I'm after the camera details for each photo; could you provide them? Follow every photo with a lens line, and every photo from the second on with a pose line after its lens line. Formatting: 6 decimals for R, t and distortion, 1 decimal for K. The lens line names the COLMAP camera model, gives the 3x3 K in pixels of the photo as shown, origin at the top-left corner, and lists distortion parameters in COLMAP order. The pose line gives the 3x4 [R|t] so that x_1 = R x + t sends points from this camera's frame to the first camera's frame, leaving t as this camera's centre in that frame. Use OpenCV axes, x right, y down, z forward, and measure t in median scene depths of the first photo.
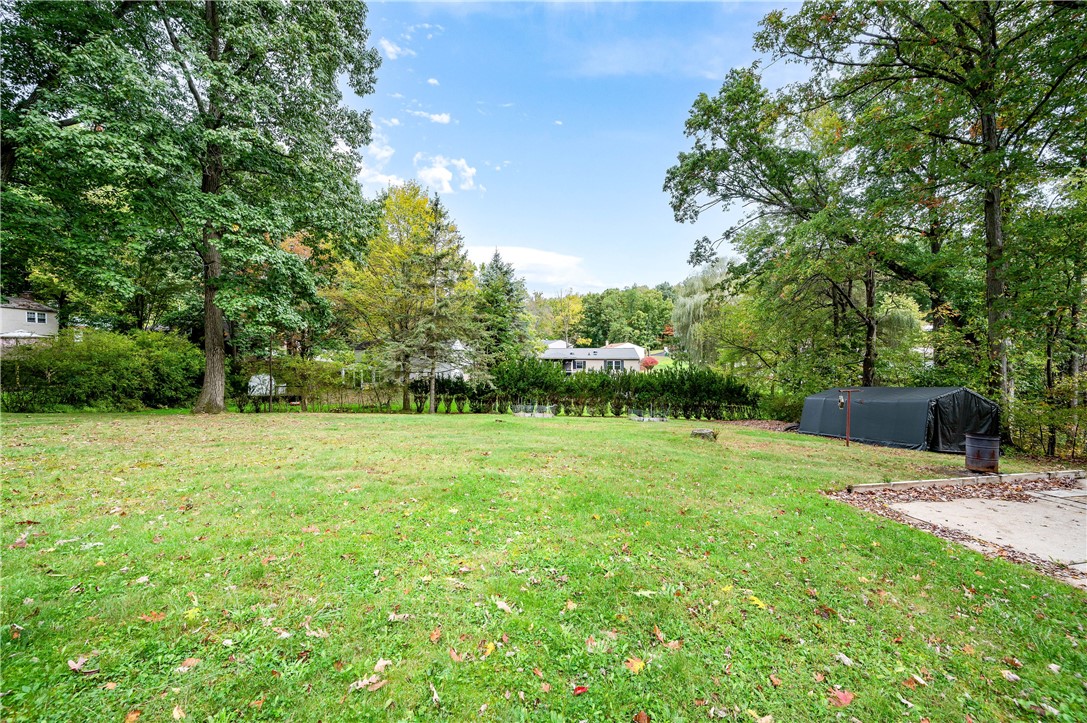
lens RADIAL K [[454.6, 0, 543.5], [0, 454.6, 361.5], [0, 0, 1]] dist [0.000729, 0.000041]
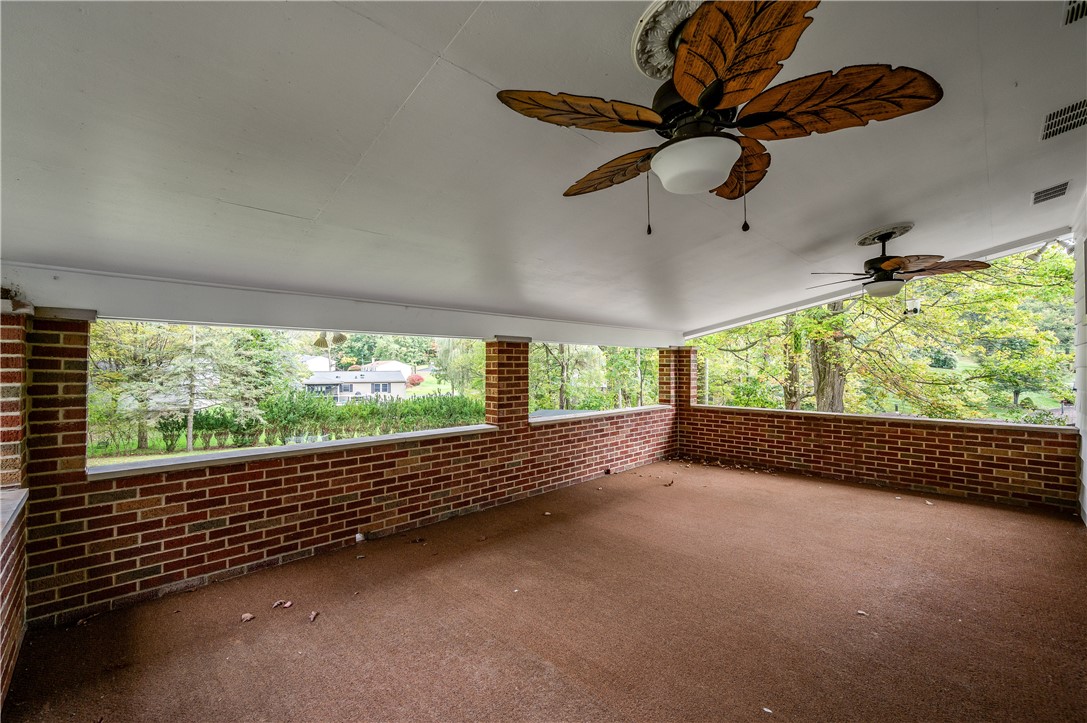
lens RADIAL K [[454.6, 0, 543.5], [0, 454.6, 361.5], [0, 0, 1]] dist [0.000729, 0.000041]
pose [[0.877573, 0.003684, 0.479429, -0.040124], [0.007626, 0.999737, -0.021642, -0.048365], [-0.479383, 0.022648, 0.877314, -0.215156]]
